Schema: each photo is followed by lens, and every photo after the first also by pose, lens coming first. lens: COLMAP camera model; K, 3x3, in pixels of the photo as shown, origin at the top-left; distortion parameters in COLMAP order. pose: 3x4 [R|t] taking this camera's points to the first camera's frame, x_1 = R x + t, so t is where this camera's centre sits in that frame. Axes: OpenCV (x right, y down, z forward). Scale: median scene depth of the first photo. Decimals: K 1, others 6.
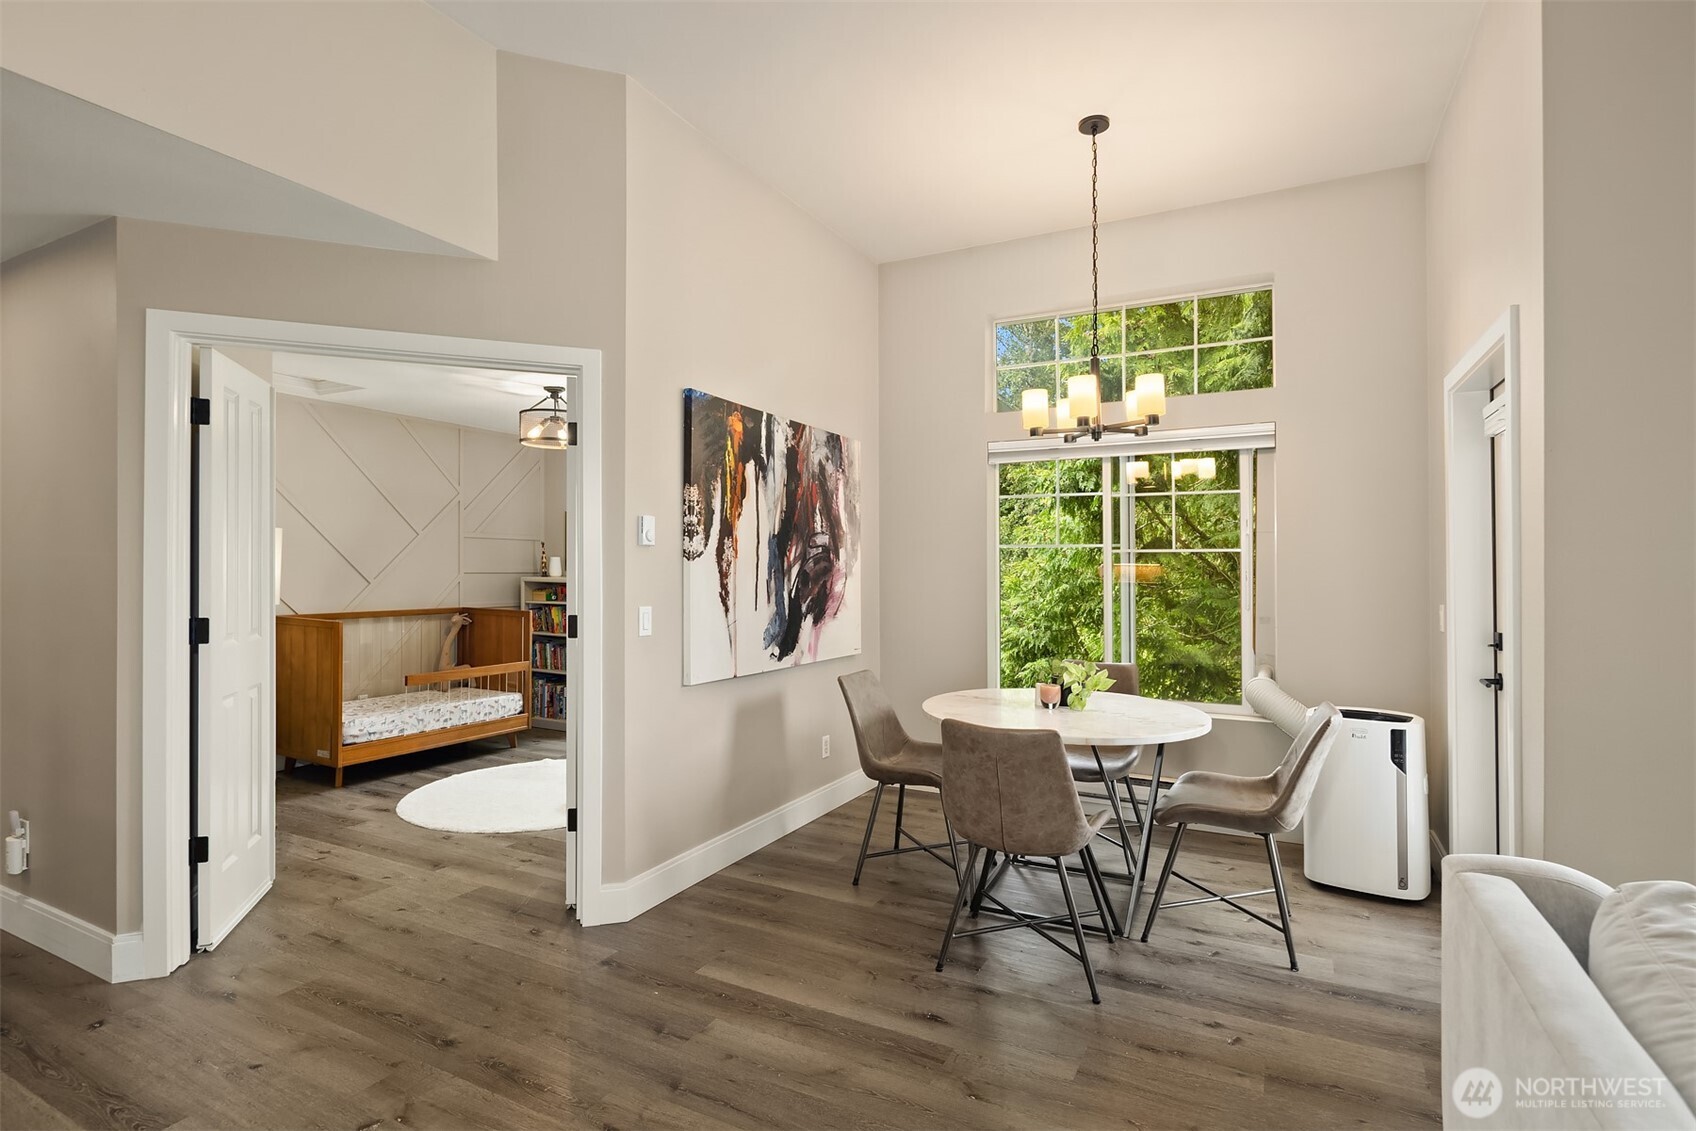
lens RADIAL K [[829.6, 0, 864.4], [0, 829.6, 562.5], [0, 0, 1]] dist [0.003688, -0.005111]
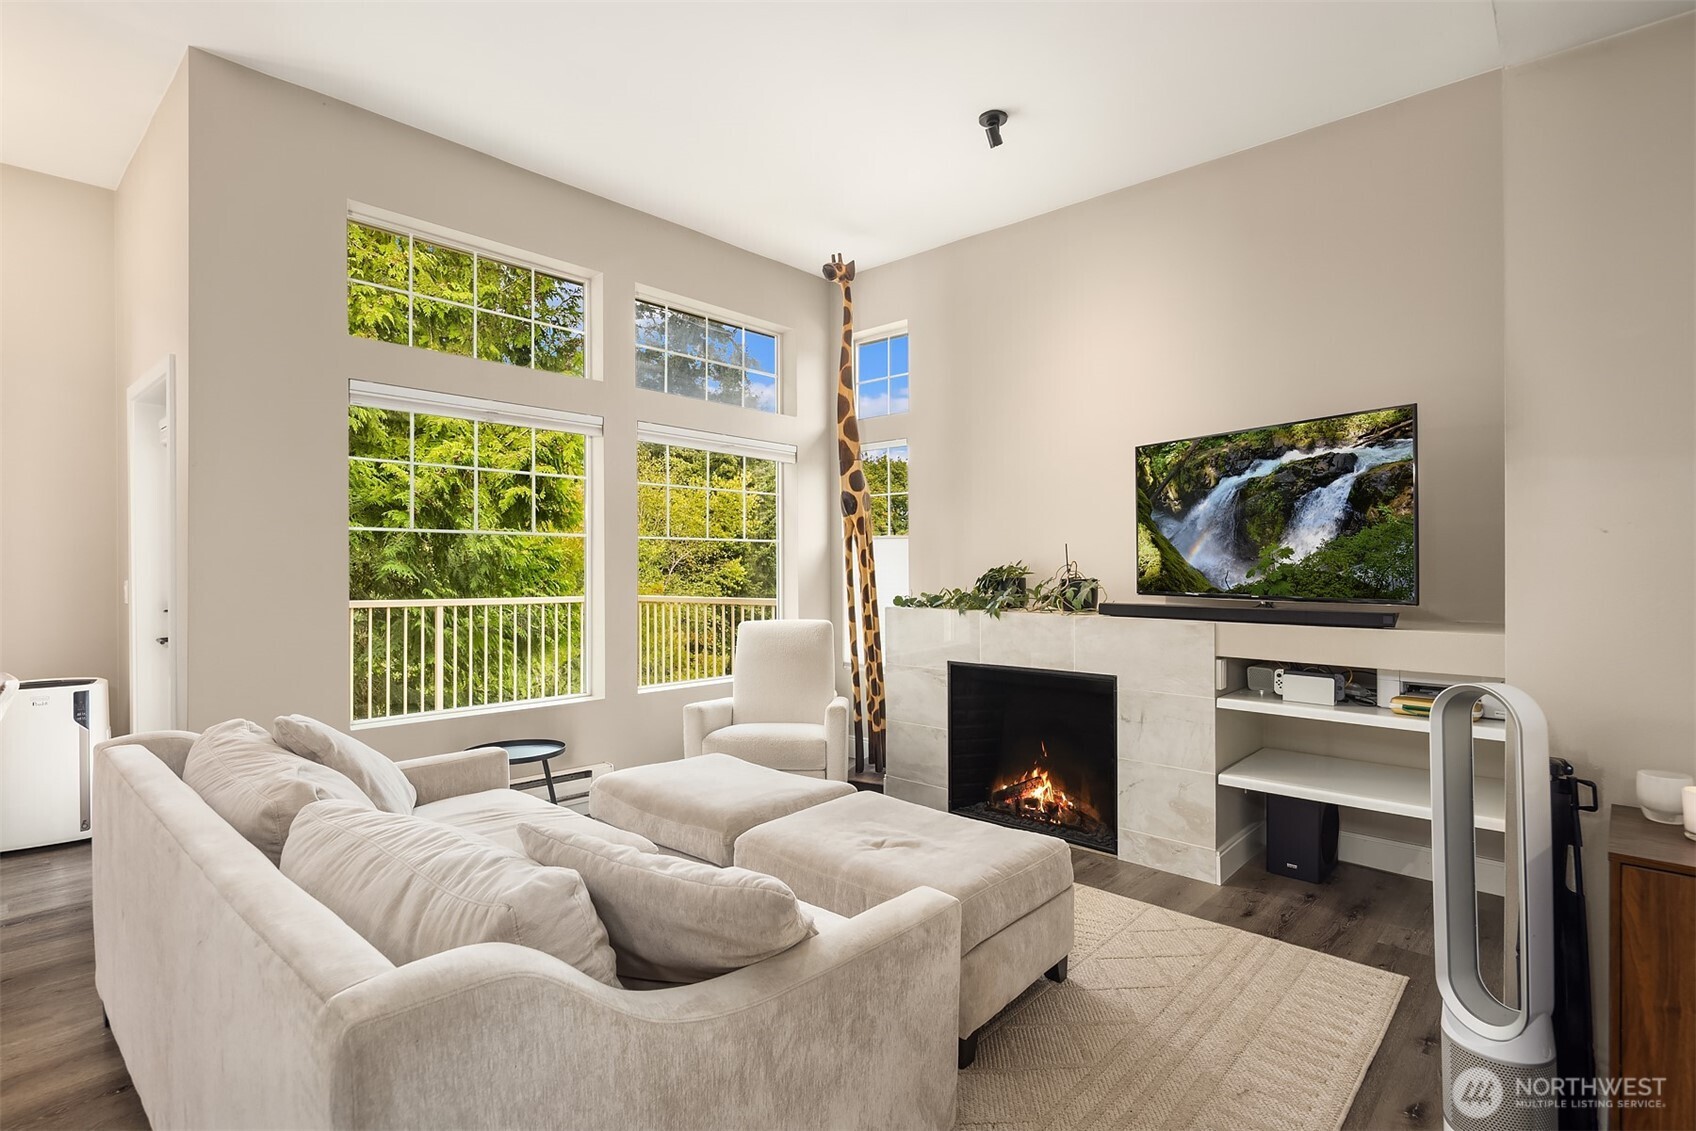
lens RADIAL K [[829.6, 0, 856.7], [0, 829.6, 553.2], [0, 0, 1]] dist [0.003688, -0.005111]
pose [[0.263135, 0.004786, 0.964747, -0.128725], [-0.010031, 0.999947, -0.002224, 0.005478], [-0.964707, -0.009093, 0.263169, -0.240740]]
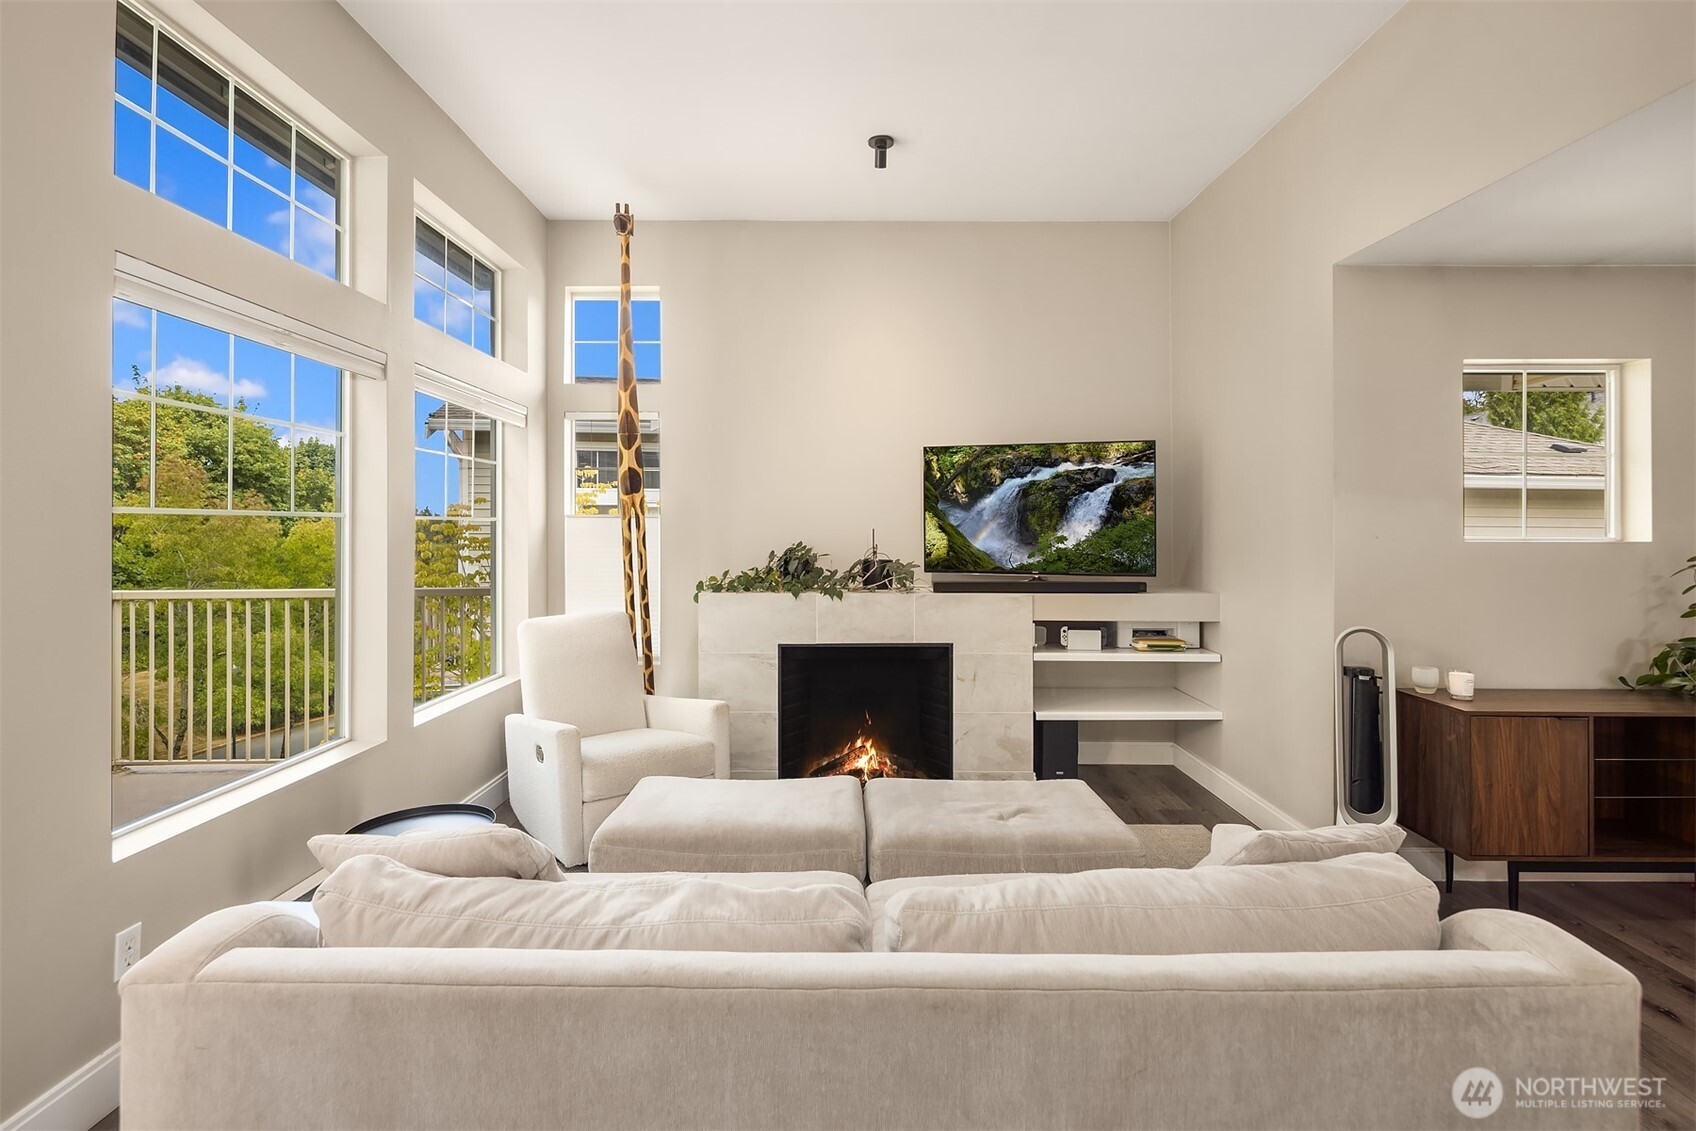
lens RADIAL K [[829.6, 0, 863.7], [0, 829.6, 517.2], [0, 0, 1]] dist [0.003688, -0.005111]
pose [[-0.454611, 0.000731, 0.890690, -0.082163], [-0.015860, 0.999834, -0.008916, -0.015679], [-0.890549, -0.018180, -0.454524, 0.292457]]
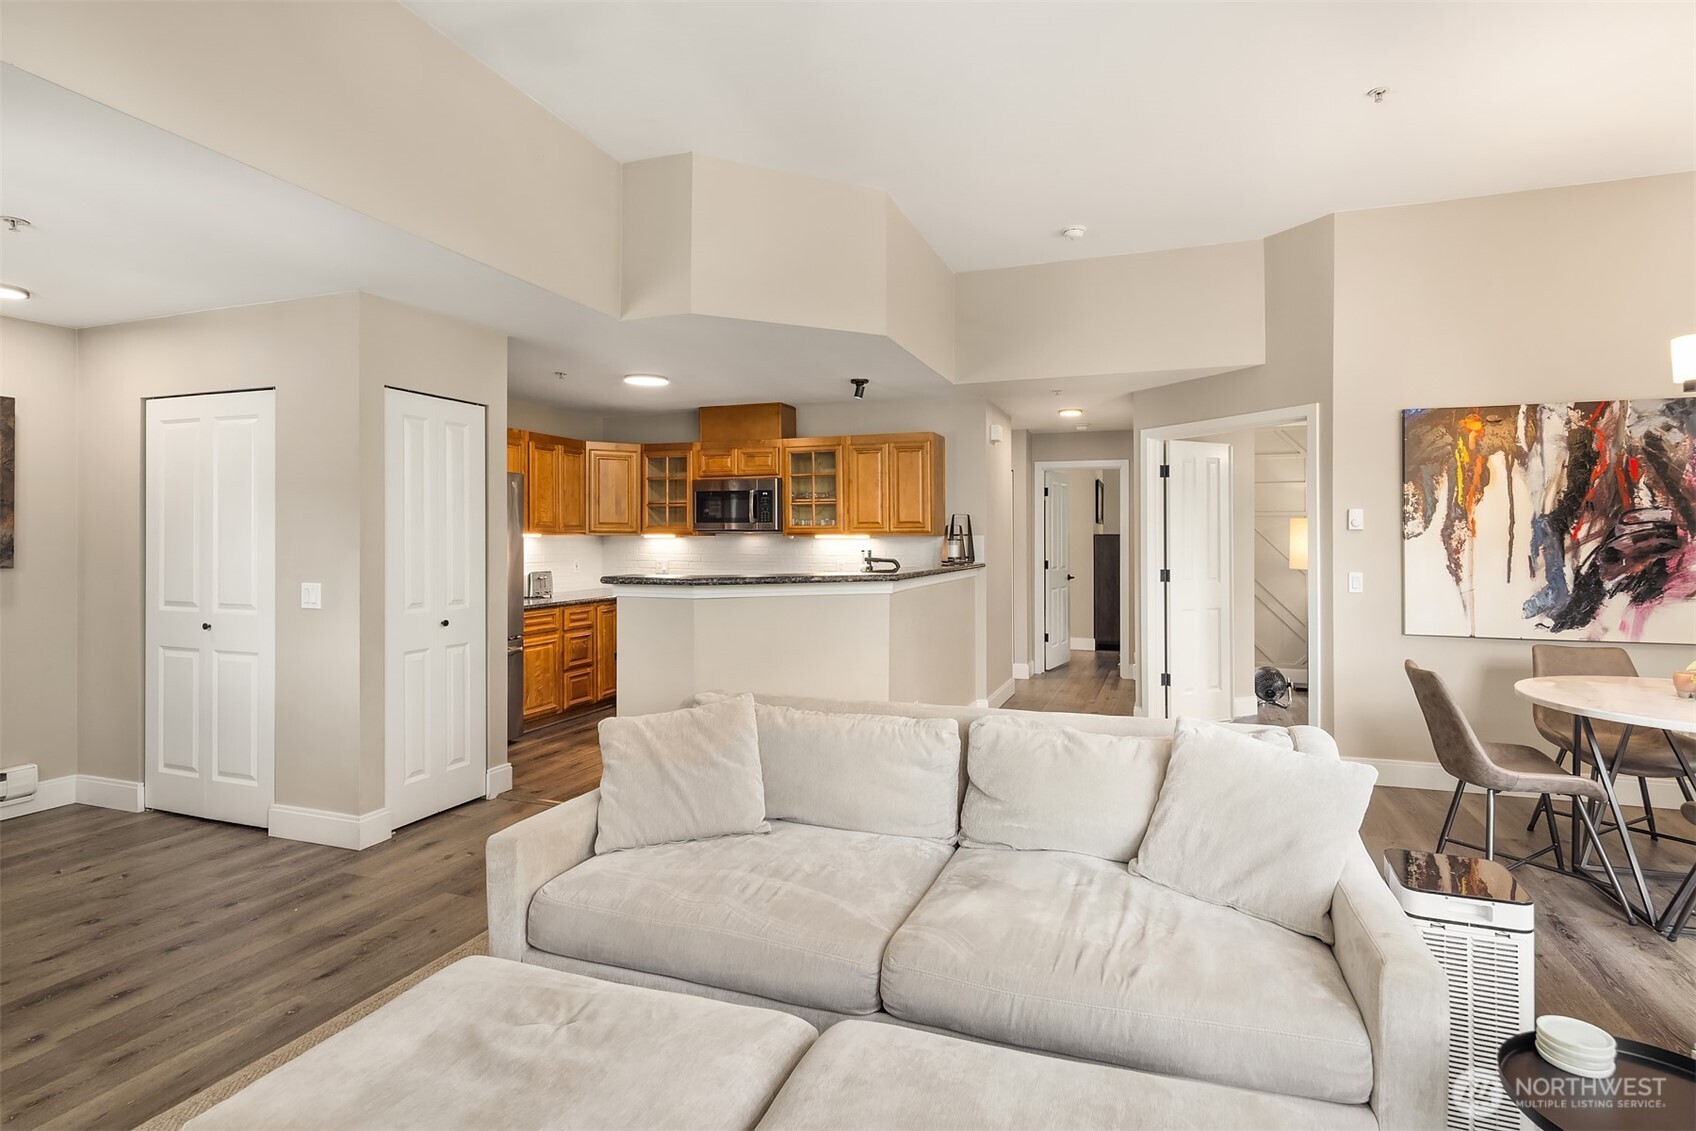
lens RADIAL K [[829.6, 0, 862.8], [0, 829.6, 538.3], [0, 0, 1]] dist [0.003688, -0.005111]
pose [[0.125584, -0.008871, -0.992043, 0.834496], [0.007721, 0.999938, -0.007964, -0.000562], [0.992053, -0.006659, 0.125645, -0.020562]]
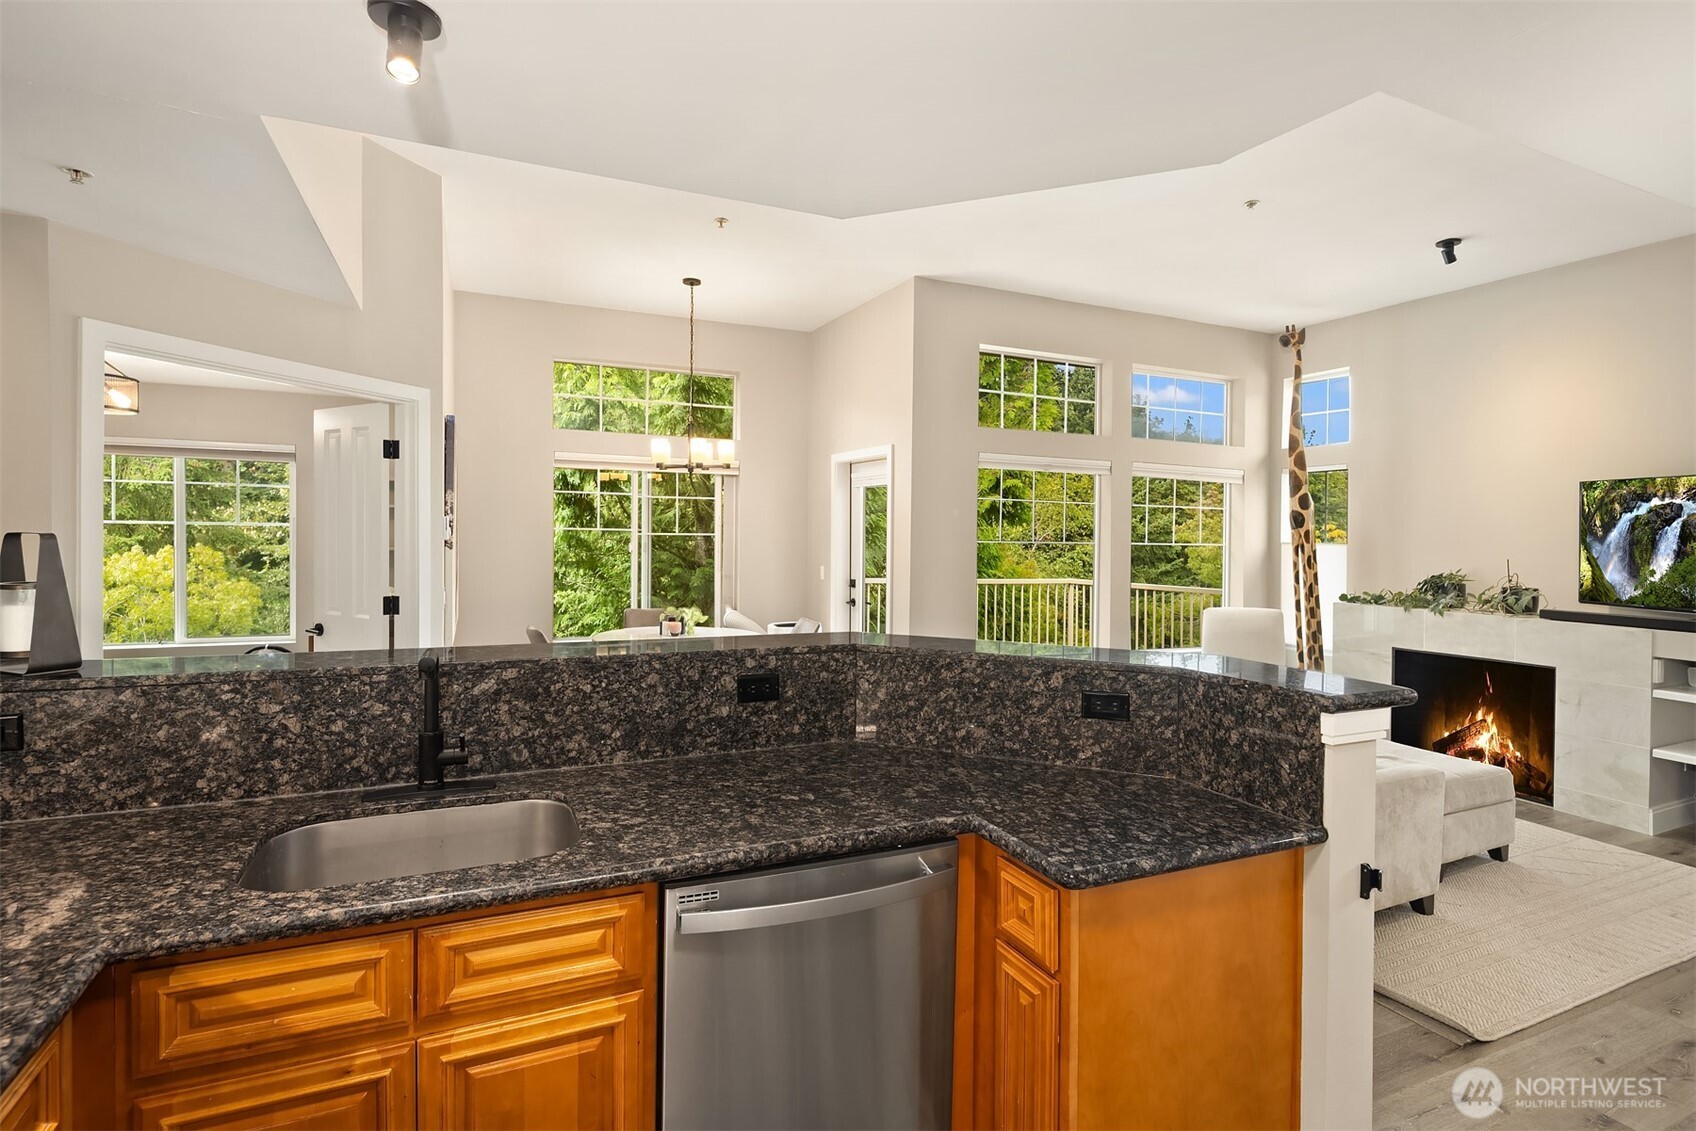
lens RADIAL K [[829.6, 0, 831.3], [0, 829.6, 540.8], [0, 0, 1]] dist [0.003688, -0.005111]
pose [[0.641053, -0.006387, 0.767470, -0.693315], [-0.017898, 0.999569, 0.023268, -0.048061], [-0.767288, -0.028652, 0.640662, -0.238558]]
